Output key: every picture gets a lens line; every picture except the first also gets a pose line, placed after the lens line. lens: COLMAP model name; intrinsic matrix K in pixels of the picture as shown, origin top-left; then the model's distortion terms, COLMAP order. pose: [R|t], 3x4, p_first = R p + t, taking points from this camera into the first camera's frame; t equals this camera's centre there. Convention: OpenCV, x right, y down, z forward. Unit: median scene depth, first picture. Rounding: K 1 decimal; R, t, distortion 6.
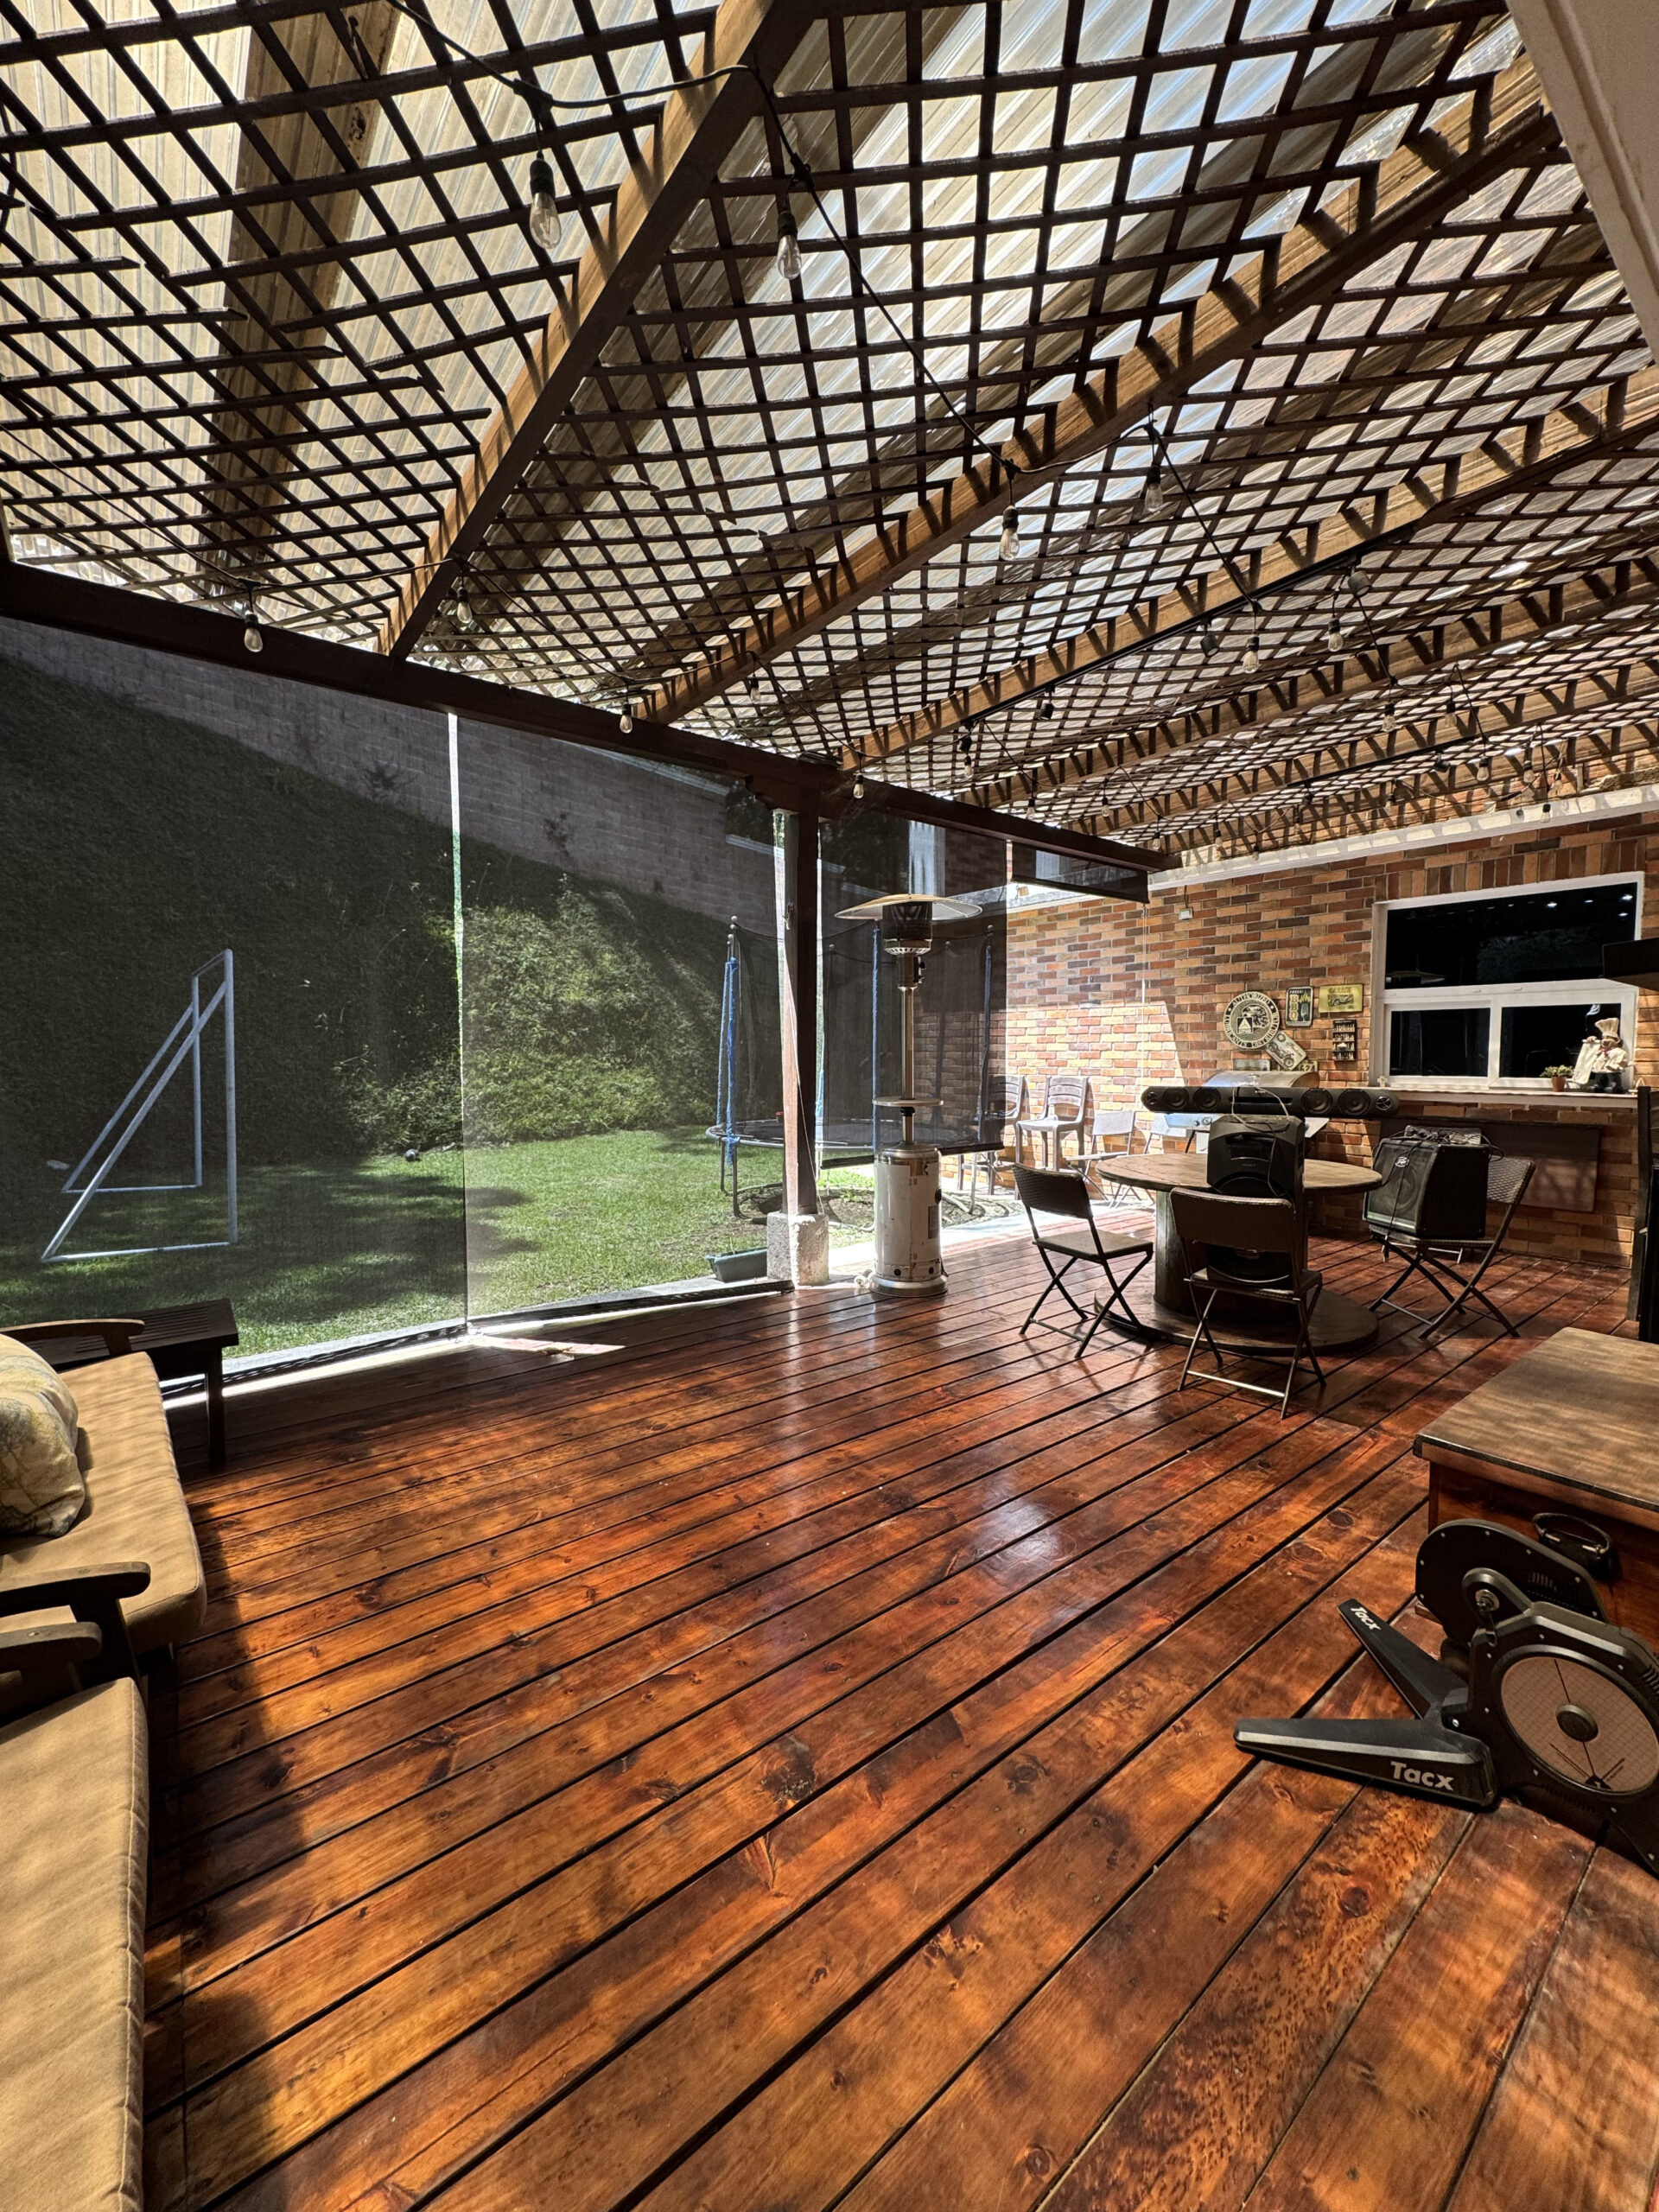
lens RADIAL K [[877.9, 0, 829.5], [0, 877.9, 1106.0], [0, 0, 1]] dist [-0.001822, 0.000072]
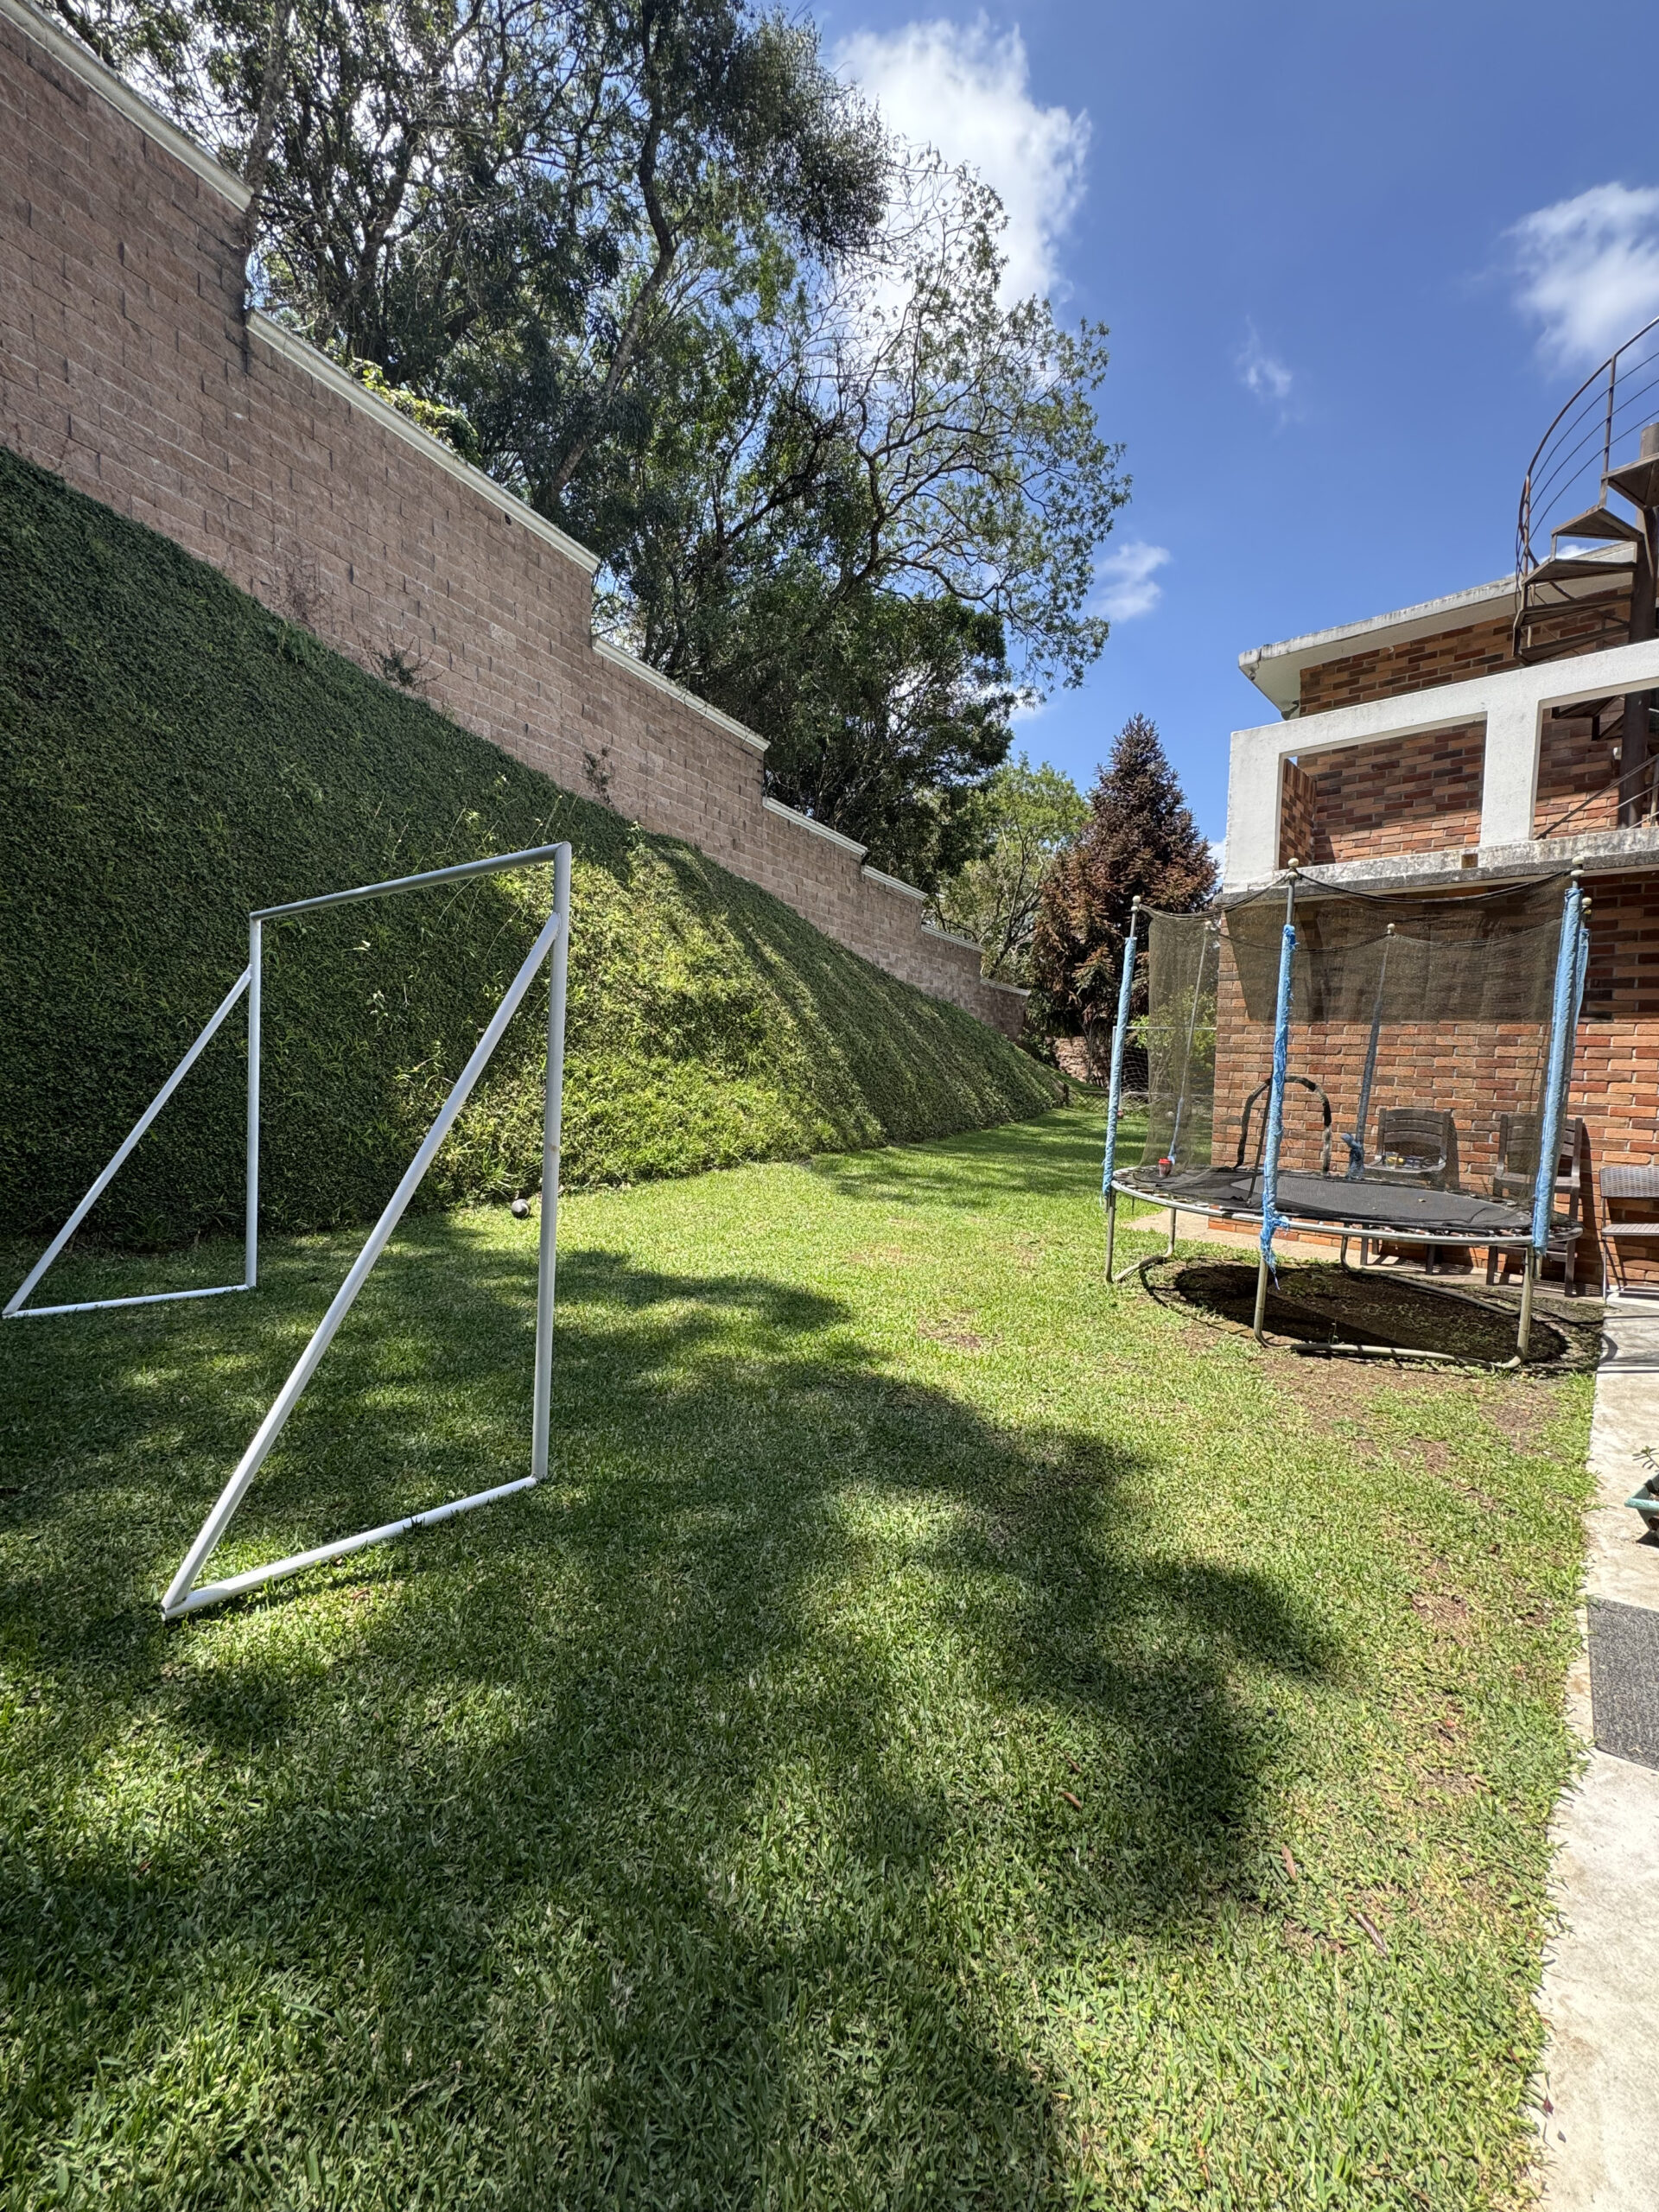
lens RADIAL K [[877.9, 0, 829.5], [0, 877.9, 1106.0], [0, 0, 1]] dist [-0.001822, 0.000072]
pose [[0.986854, 0.015467, 0.160874, -0.278275], [-0.015513, 0.999879, -0.000970, -0.020001], [-0.160869, -0.001539, 0.986975, 0.237332]]
